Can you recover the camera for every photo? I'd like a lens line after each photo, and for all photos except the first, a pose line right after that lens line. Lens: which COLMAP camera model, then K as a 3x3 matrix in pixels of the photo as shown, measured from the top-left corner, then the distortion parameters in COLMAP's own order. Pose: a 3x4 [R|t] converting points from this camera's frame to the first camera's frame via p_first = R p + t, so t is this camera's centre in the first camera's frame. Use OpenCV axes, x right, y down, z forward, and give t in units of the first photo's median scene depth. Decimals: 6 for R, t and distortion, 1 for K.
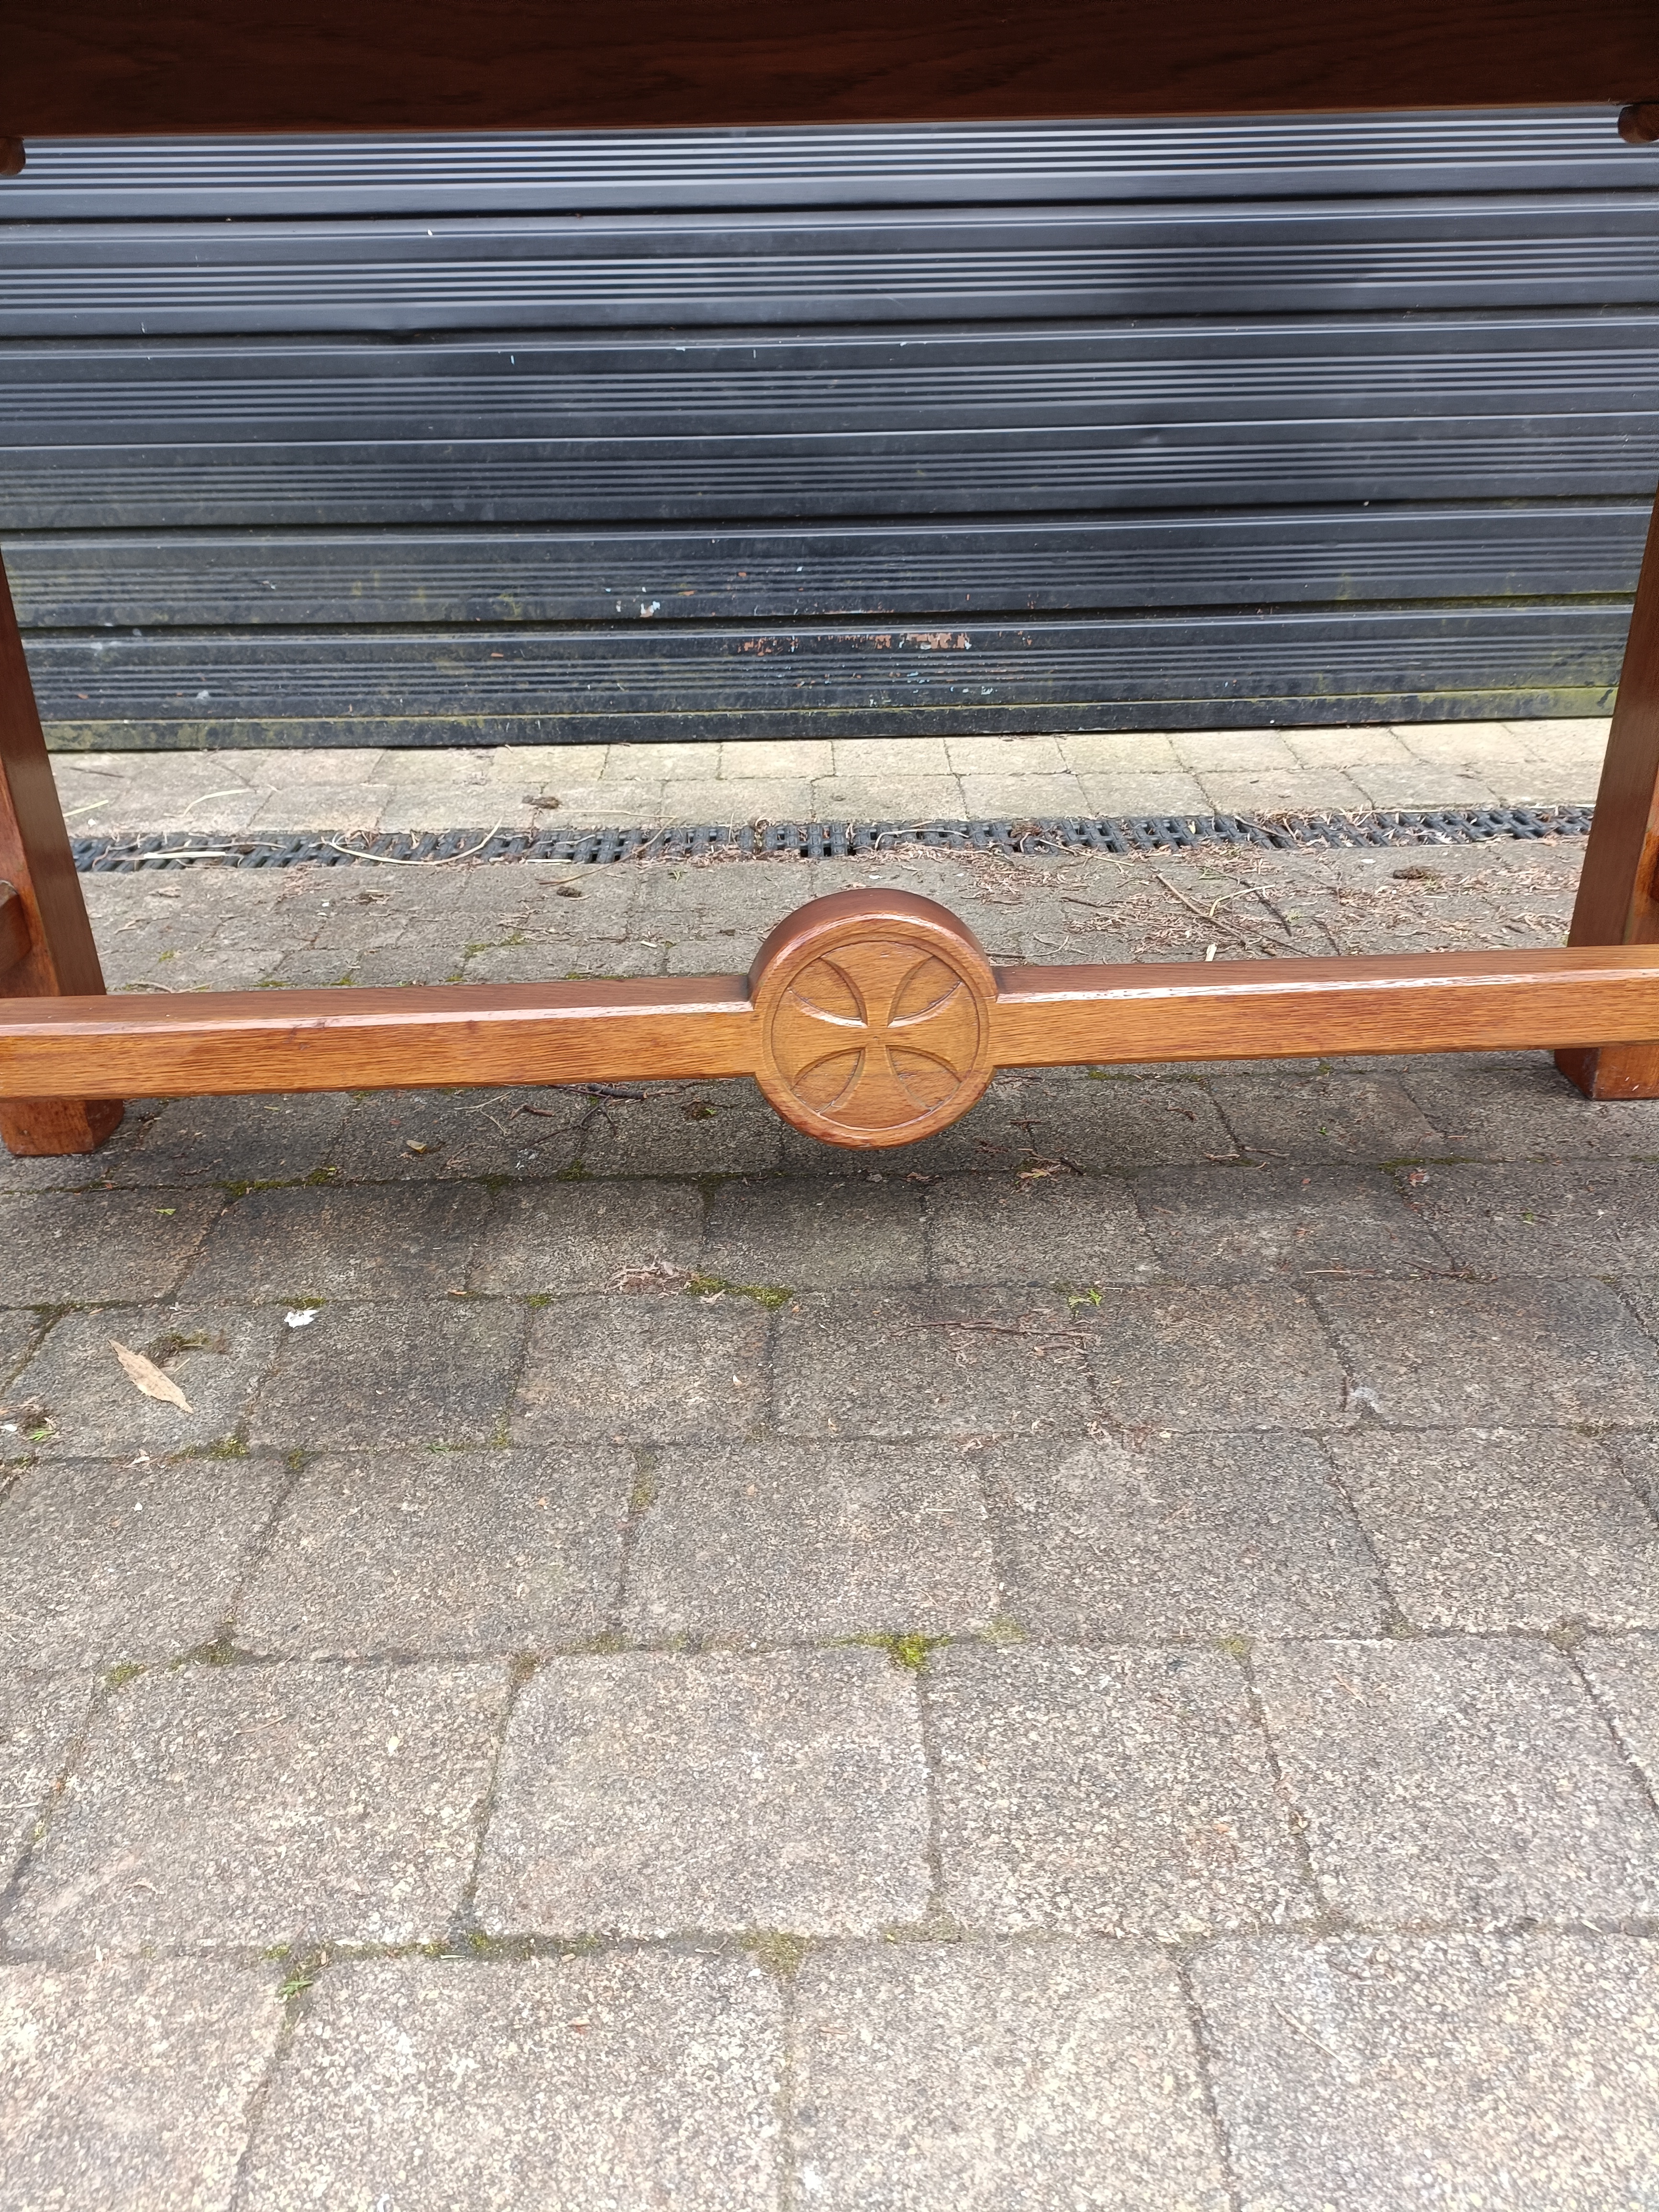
lens RADIAL K [[1621.4, 0, 820.6], [0, 1621.4, 1095.7], [0, 0, 1]] dist [0.060491, -0.060665]
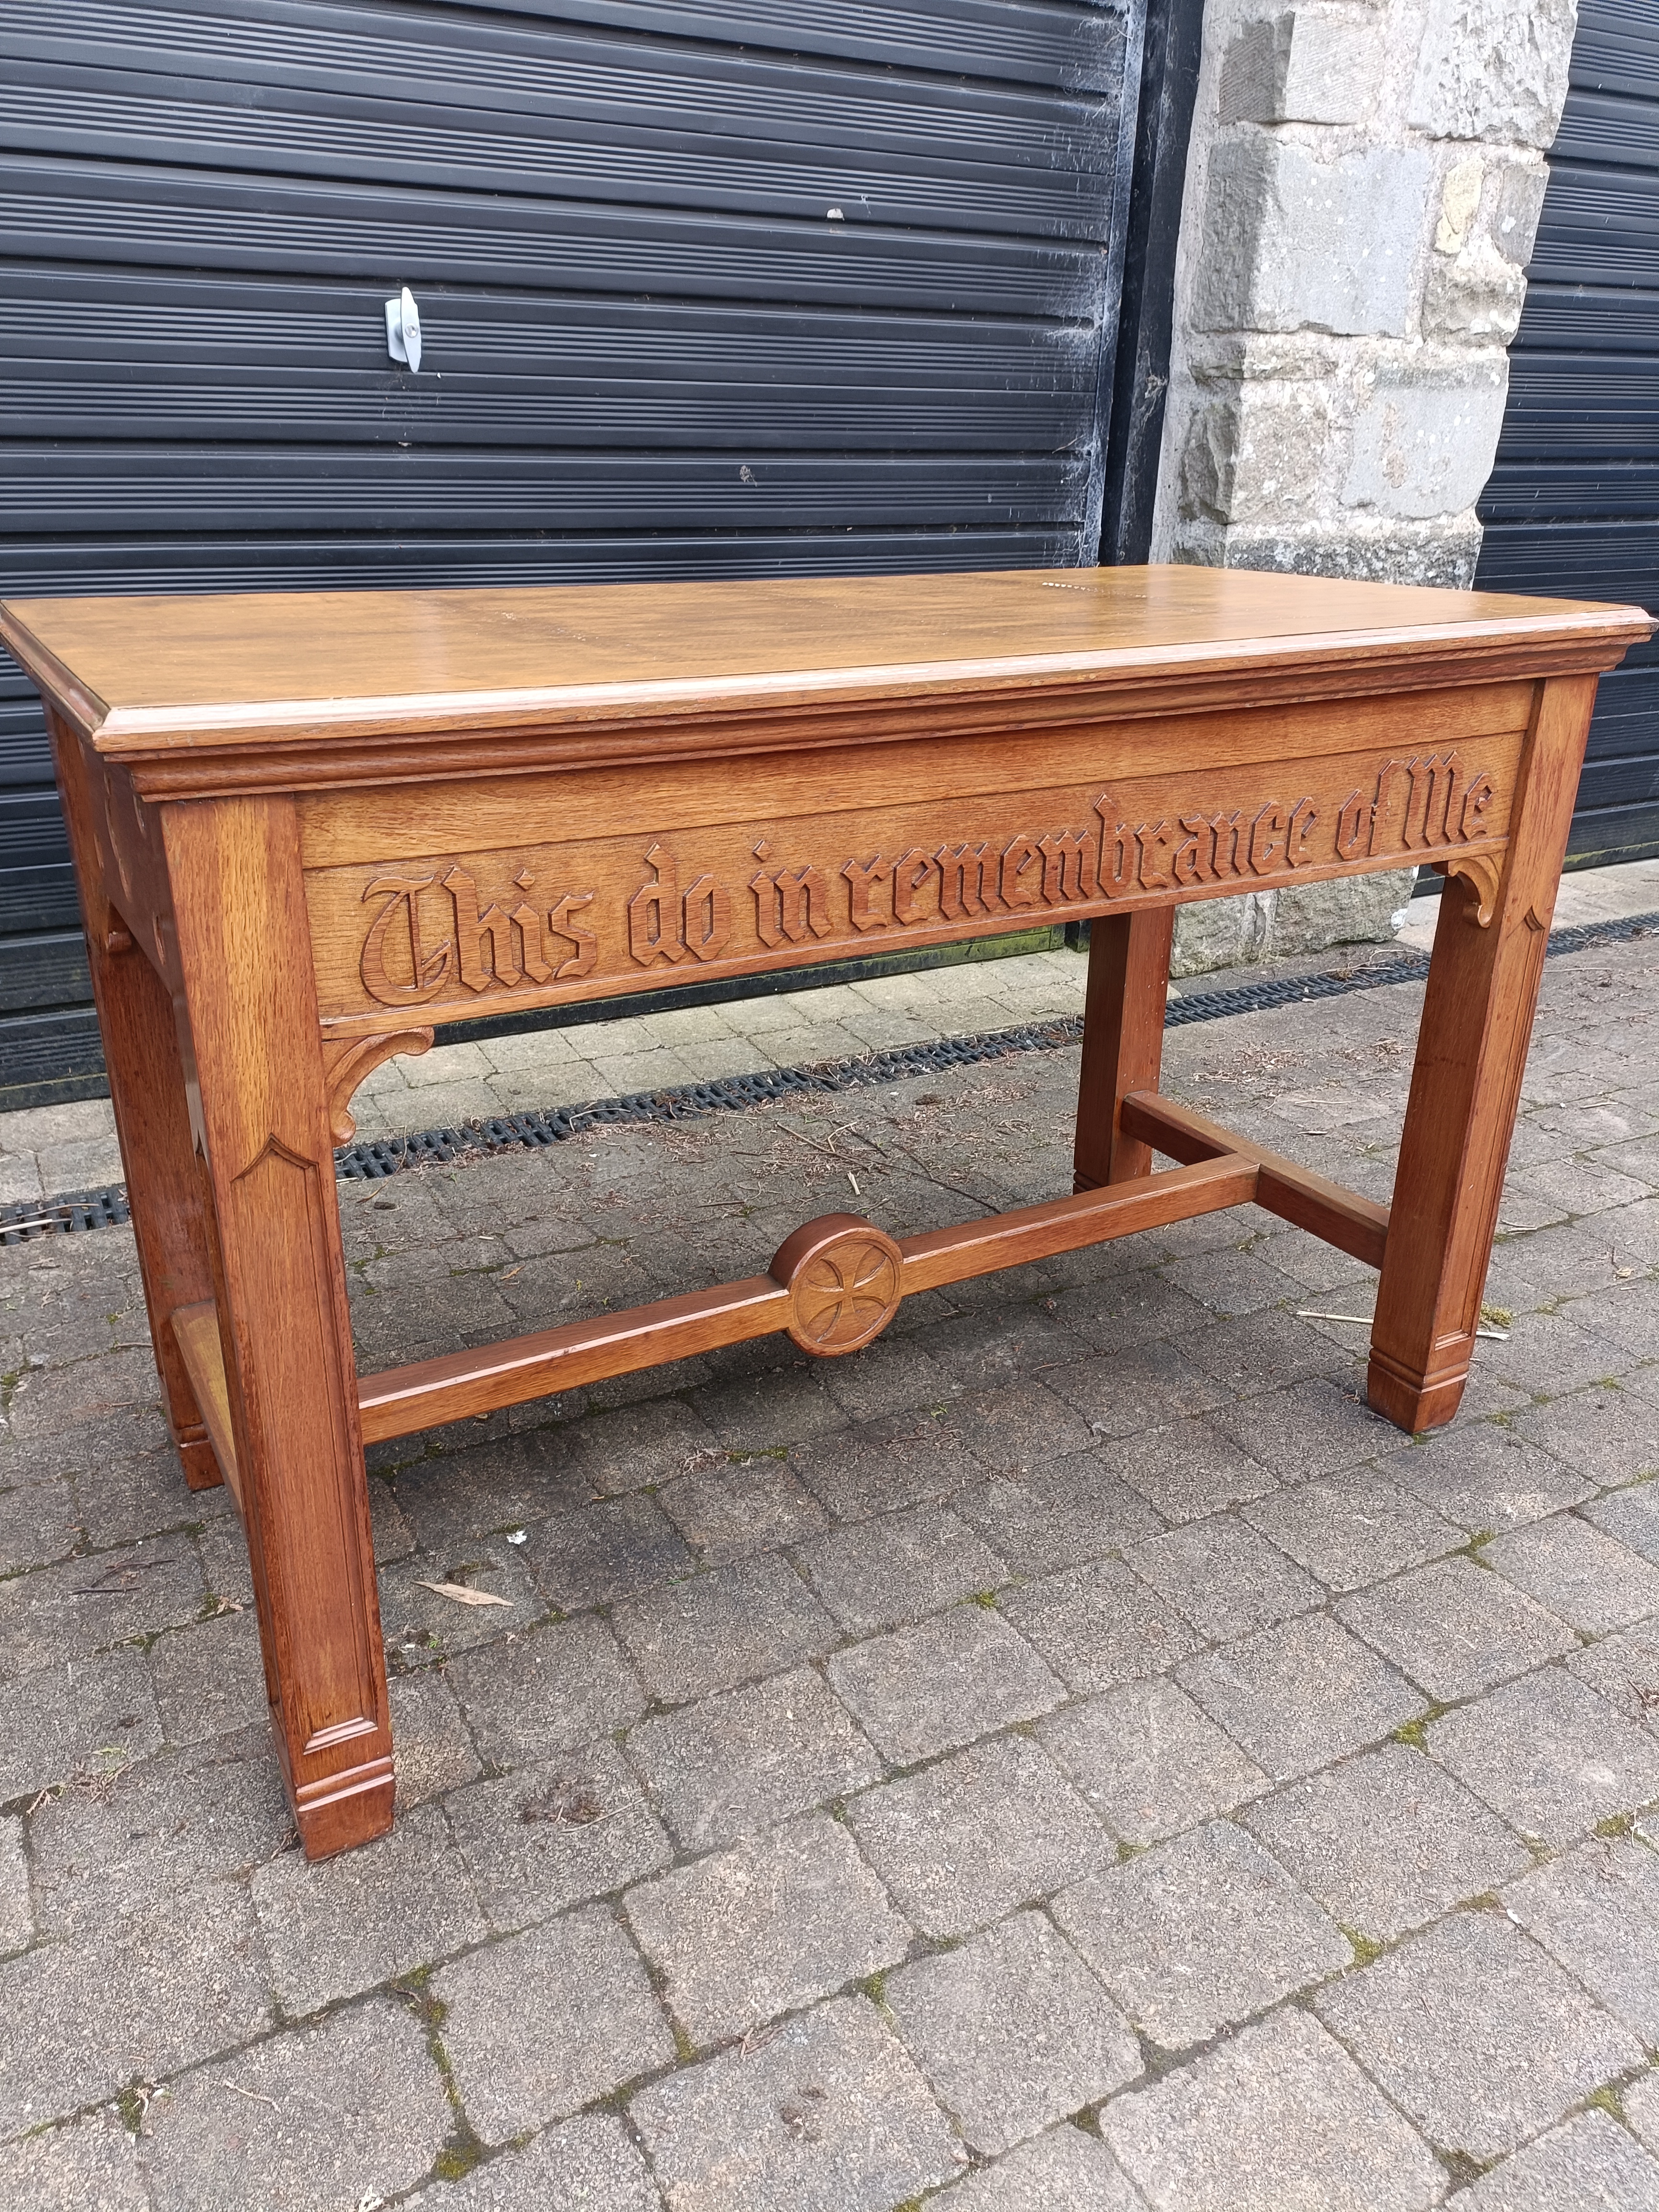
lens RADIAL K [[1621.4, 0, 808.7], [0, 1621.4, 1099.6], [0, 0, 1]] dist [0.060491, -0.060665]
pose [[0.889312, -0.146425, 0.433225, -0.767803], [0.176450, 0.983862, -0.029677, -0.206092], [-0.421888, 0.102835, 0.900797, -0.656037]]
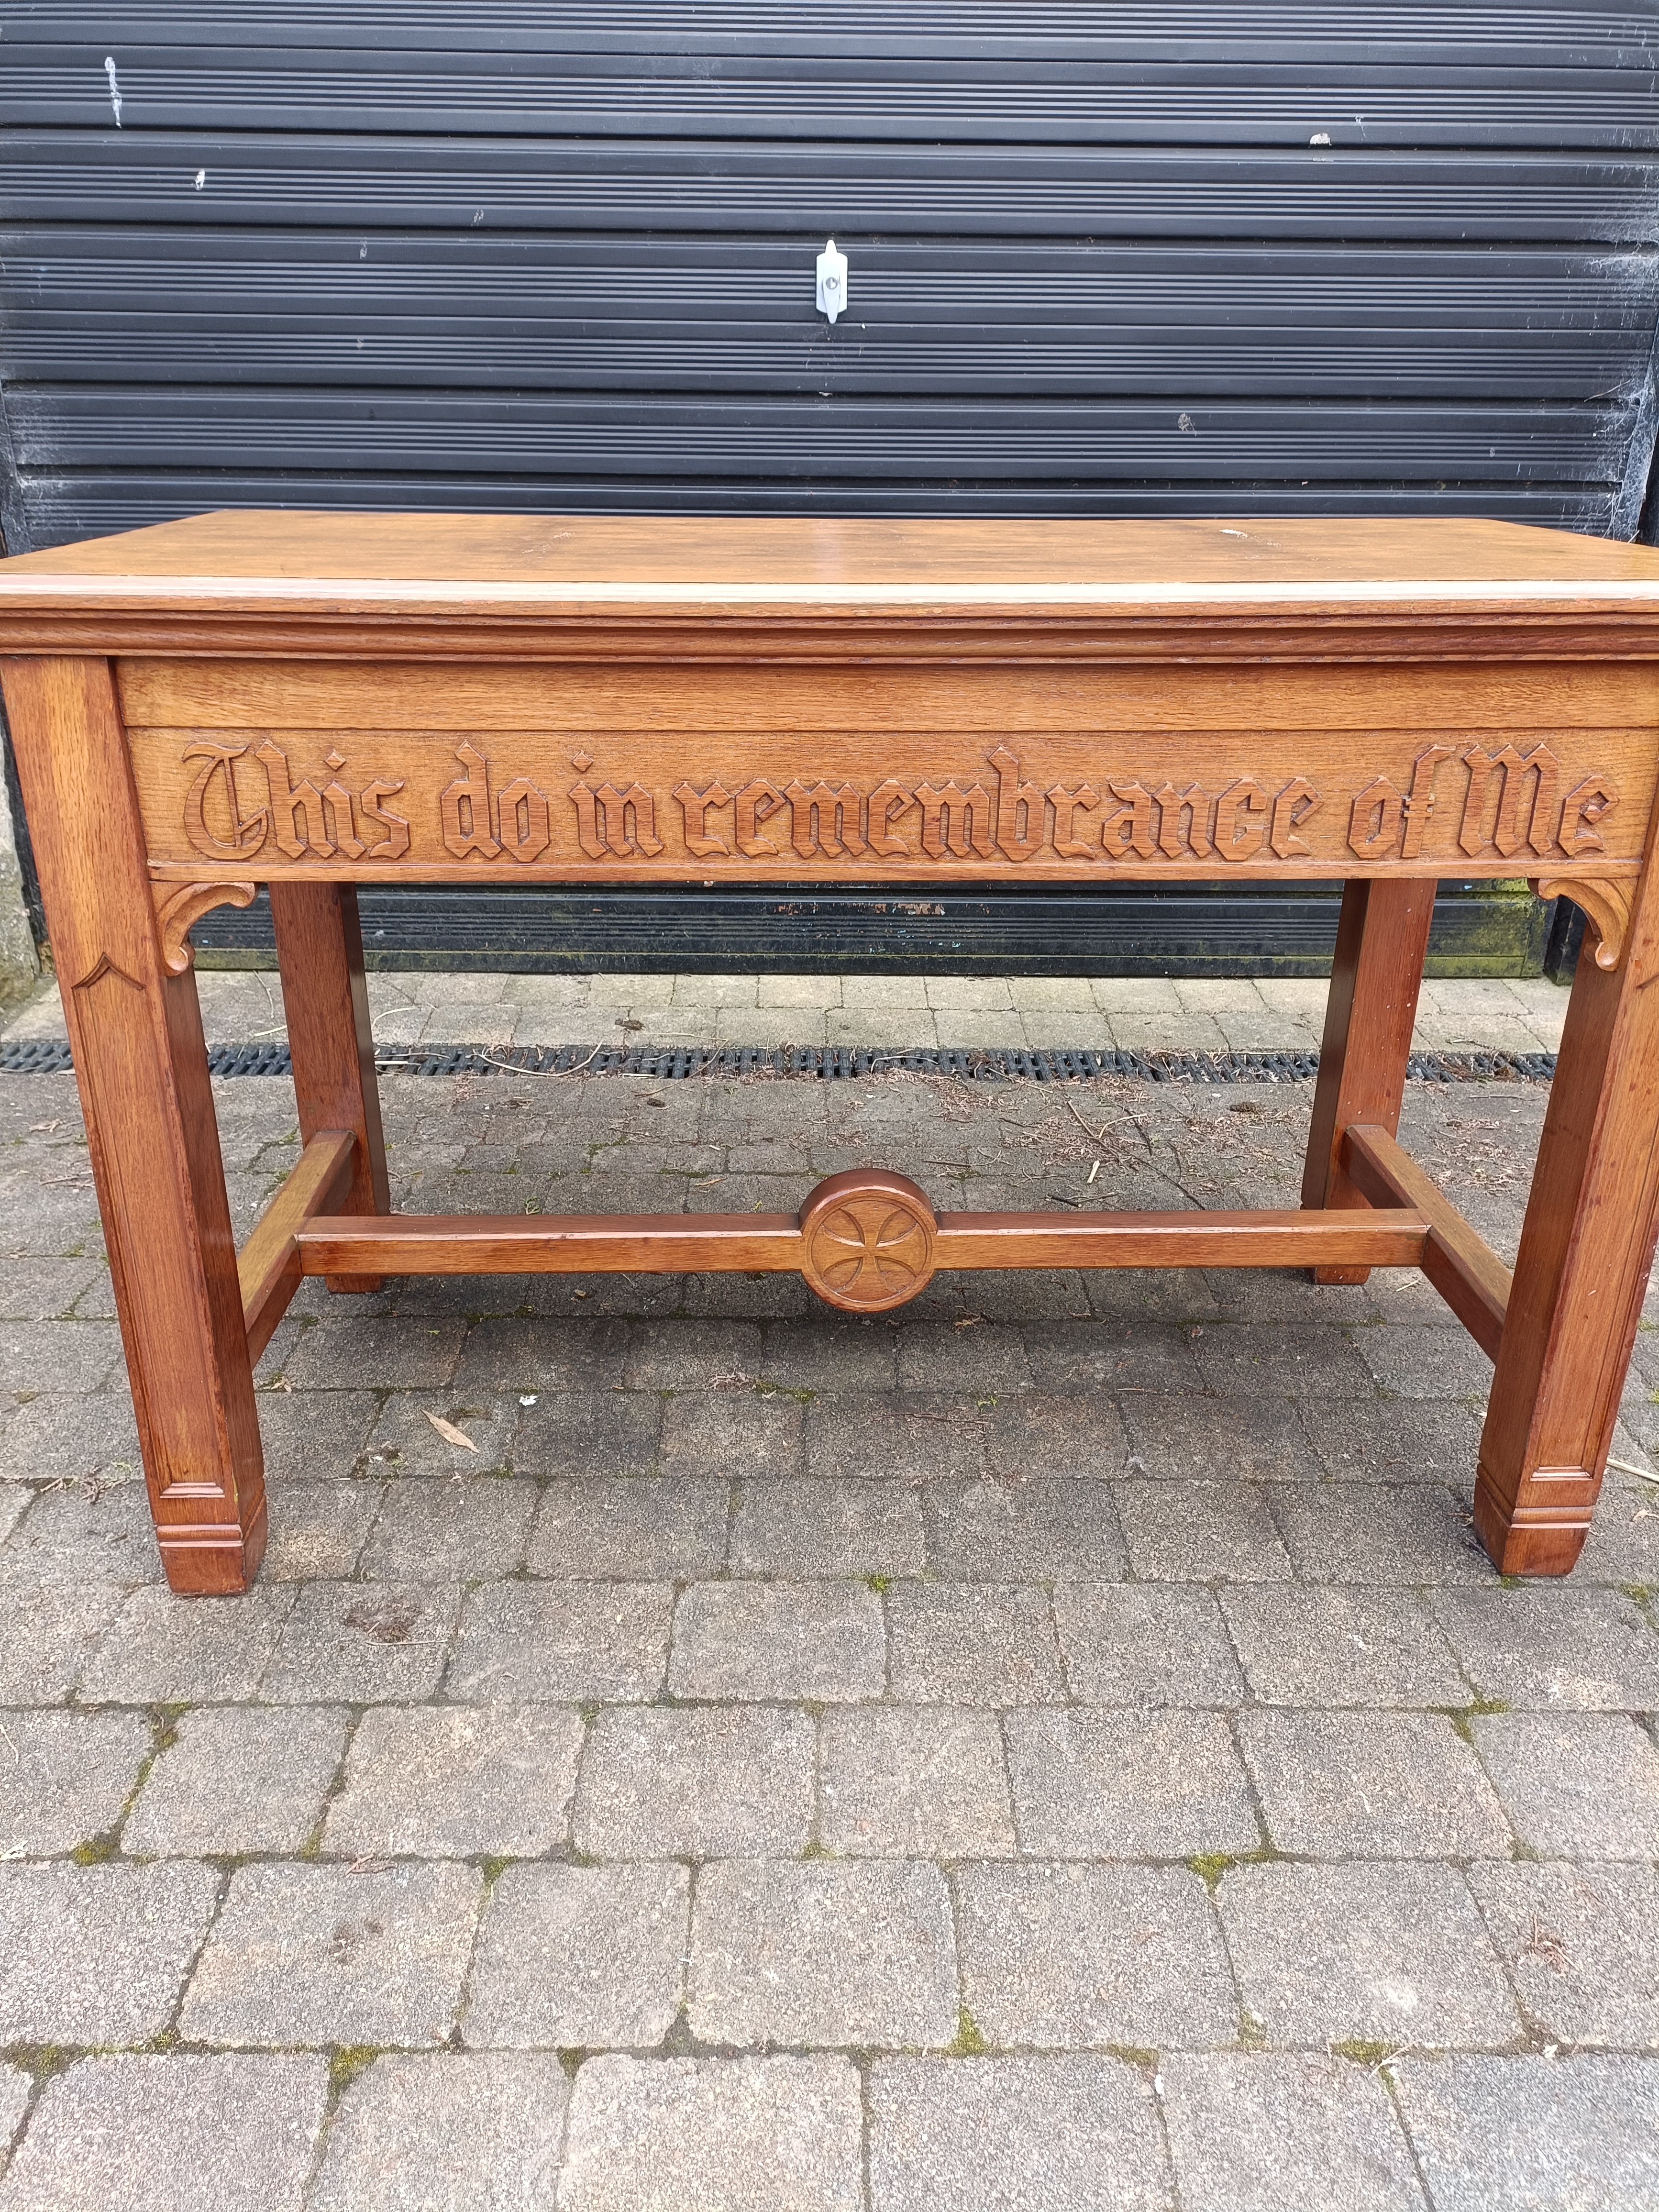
lens RADIAL K [[1621.4, 0, 816.1], [0, 1621.4, 1100.6], [0, 0, 1]] dist [0.060491, -0.060665]
pose [[0.999606, 0.027905, 0.003017, -0.034717], [-0.027718, 0.998349, -0.050299, -0.111246], [-0.004416, 0.050196, 0.998730, -0.802962]]
